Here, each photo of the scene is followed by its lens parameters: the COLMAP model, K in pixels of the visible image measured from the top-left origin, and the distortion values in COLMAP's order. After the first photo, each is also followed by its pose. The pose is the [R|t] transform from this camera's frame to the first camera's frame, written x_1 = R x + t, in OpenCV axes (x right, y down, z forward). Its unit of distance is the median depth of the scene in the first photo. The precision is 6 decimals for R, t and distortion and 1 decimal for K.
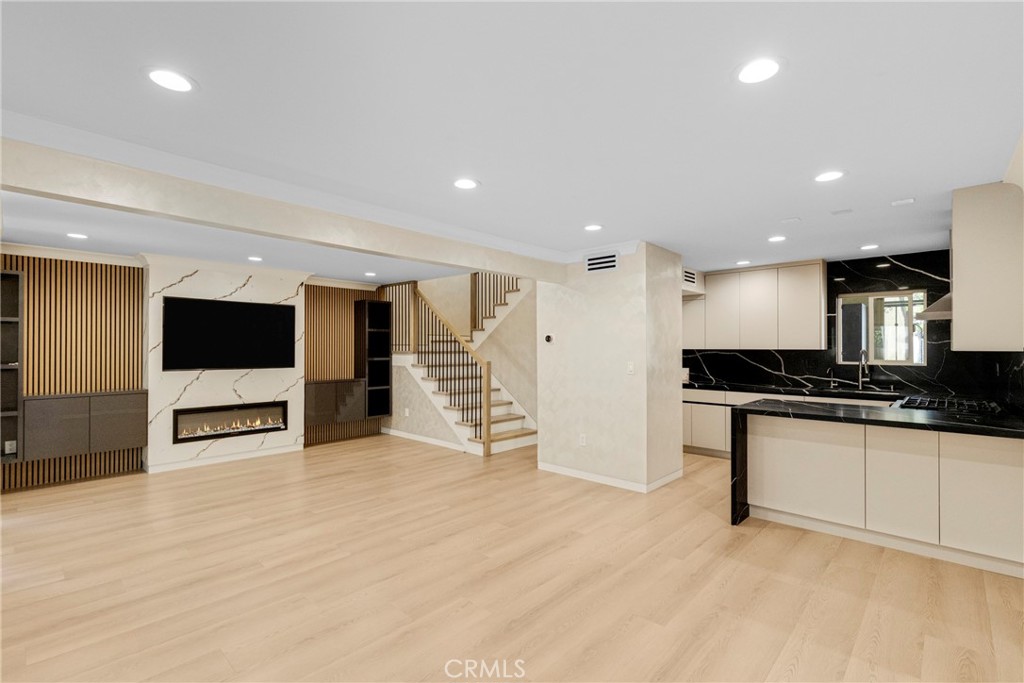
lens RADIAL K [[479.0, 0, 512.0], [0, 479.0, 341.5], [0, 0, 1]] dist [-0.000611, -0.000101]
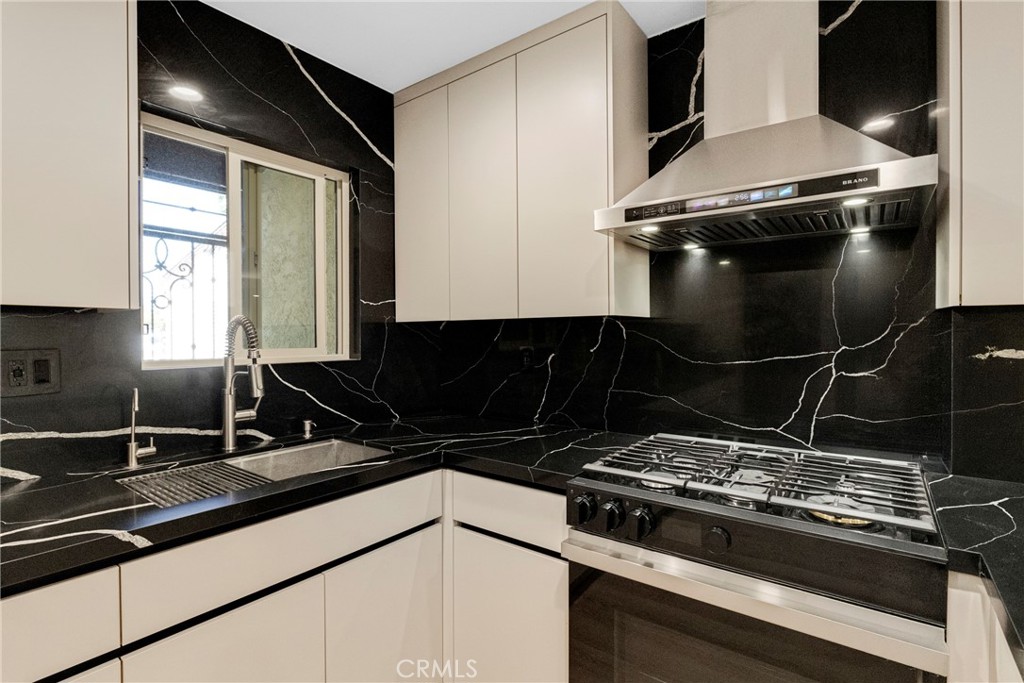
lens RADIAL K [[479.0, 0, 512.0], [0, 479.0, 341.5], [0, 0, 1]] dist [-0.000611, -0.000101]
pose [[-0.086453, -0.006178, 0.996237, 0.423193], [-0.003465, 0.999977, 0.005901, 0.031802], [-0.996250, -0.002942, -0.086472, 0.856921]]
